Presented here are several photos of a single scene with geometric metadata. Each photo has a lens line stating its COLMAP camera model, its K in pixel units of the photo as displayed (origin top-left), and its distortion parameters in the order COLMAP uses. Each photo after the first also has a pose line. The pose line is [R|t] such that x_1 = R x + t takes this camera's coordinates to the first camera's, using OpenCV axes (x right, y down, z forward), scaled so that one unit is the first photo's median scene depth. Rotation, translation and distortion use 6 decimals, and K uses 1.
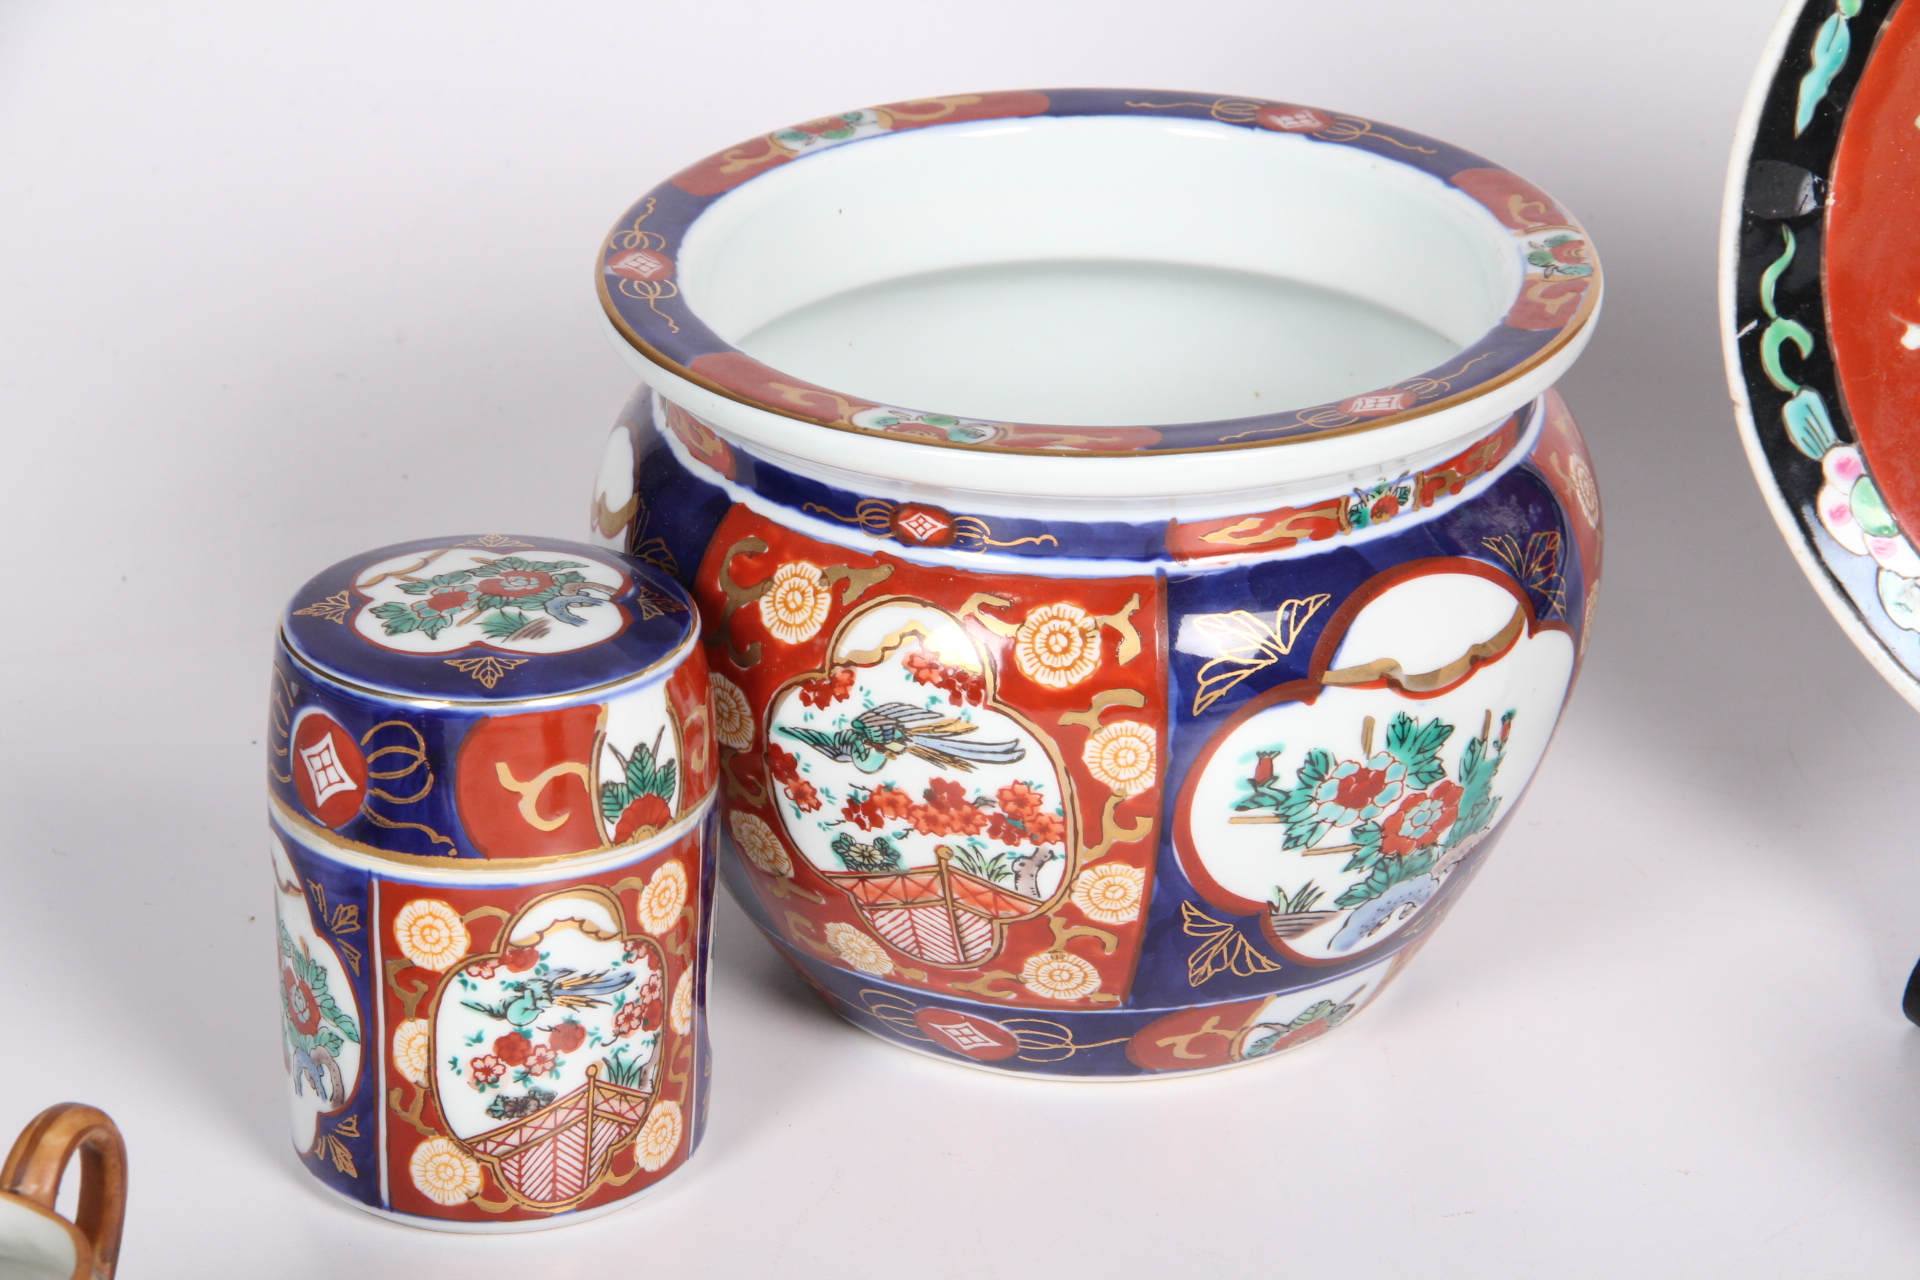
lens RADIAL K [[7296.9, 0, 964.3], [0, 7296.9, 687.2], [0, 0, 1]] dist [0.793219, -3.283925]
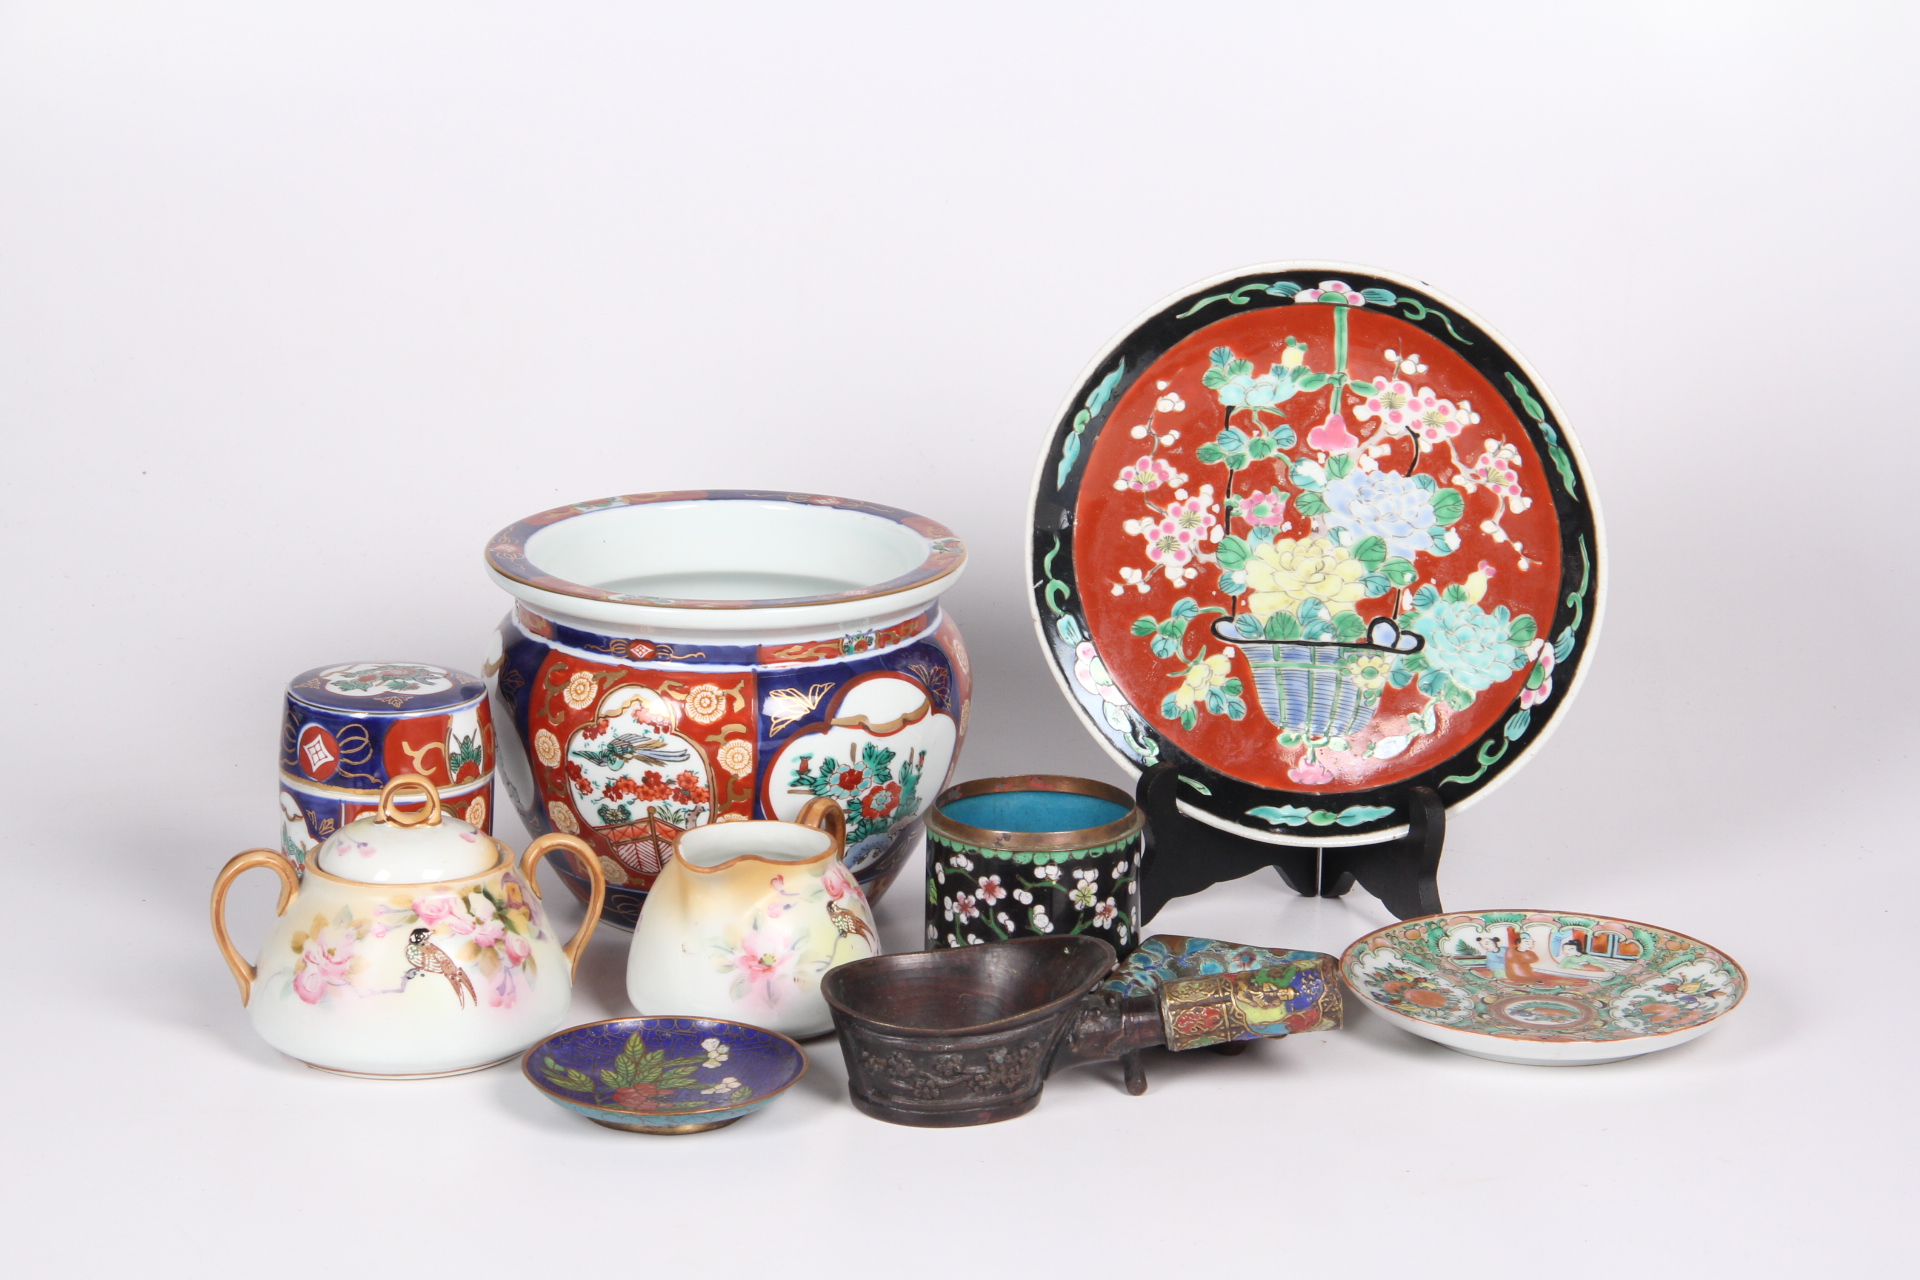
lens RADIAL K [[6140.6, 0, 960.0], [0, 6140.6, 640.0], [0, 0, 1]] dist [0.708655, 0.055492]
pose [[0.999342, -0.000856, 0.036273, 0.021391], [0.006617, 0.987255, -0.159011, 0.253249], [-0.035675, 0.159146, 0.986610, -0.744051]]
